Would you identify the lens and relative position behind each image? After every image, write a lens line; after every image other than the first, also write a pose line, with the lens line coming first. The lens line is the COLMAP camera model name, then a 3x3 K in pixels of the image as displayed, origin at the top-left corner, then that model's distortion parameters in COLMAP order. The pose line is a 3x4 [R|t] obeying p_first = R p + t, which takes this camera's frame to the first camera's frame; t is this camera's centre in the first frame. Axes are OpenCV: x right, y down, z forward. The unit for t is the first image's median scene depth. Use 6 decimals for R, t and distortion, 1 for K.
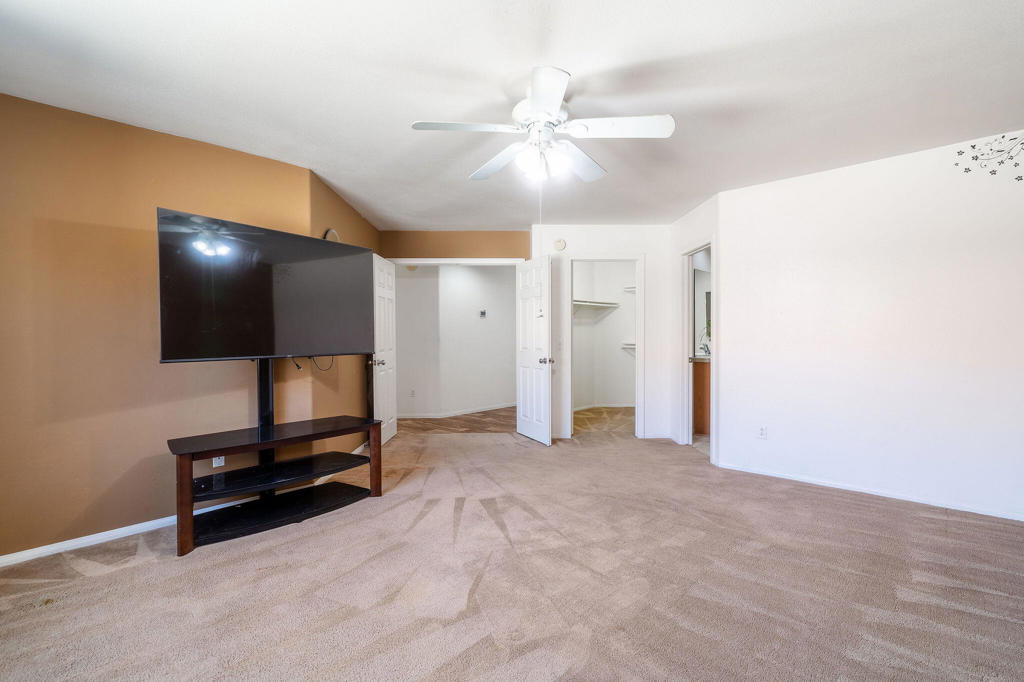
lens RADIAL K [[466.8, 0, 515.0], [0, 466.8, 339.7], [0, 0, 1]] dist [-0.007762, 0.002084]
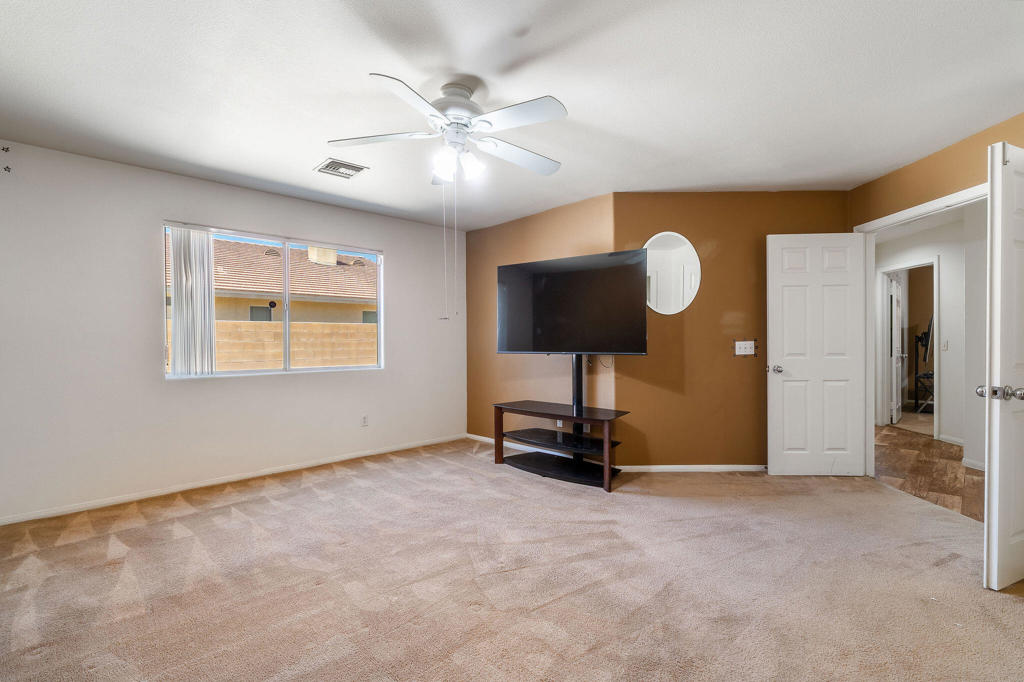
lens RADIAL K [[466.8, 0, 515.8], [0, 466.8, 341.0], [0, 0, 1]] dist [-0.007762, 0.002084]
pose [[-0.040696, 0.009618, -0.999125, 0.798038], [-0.001196, 0.999952, 0.009674, -0.010365], [0.999171, 0.001588, -0.040683, 0.884261]]
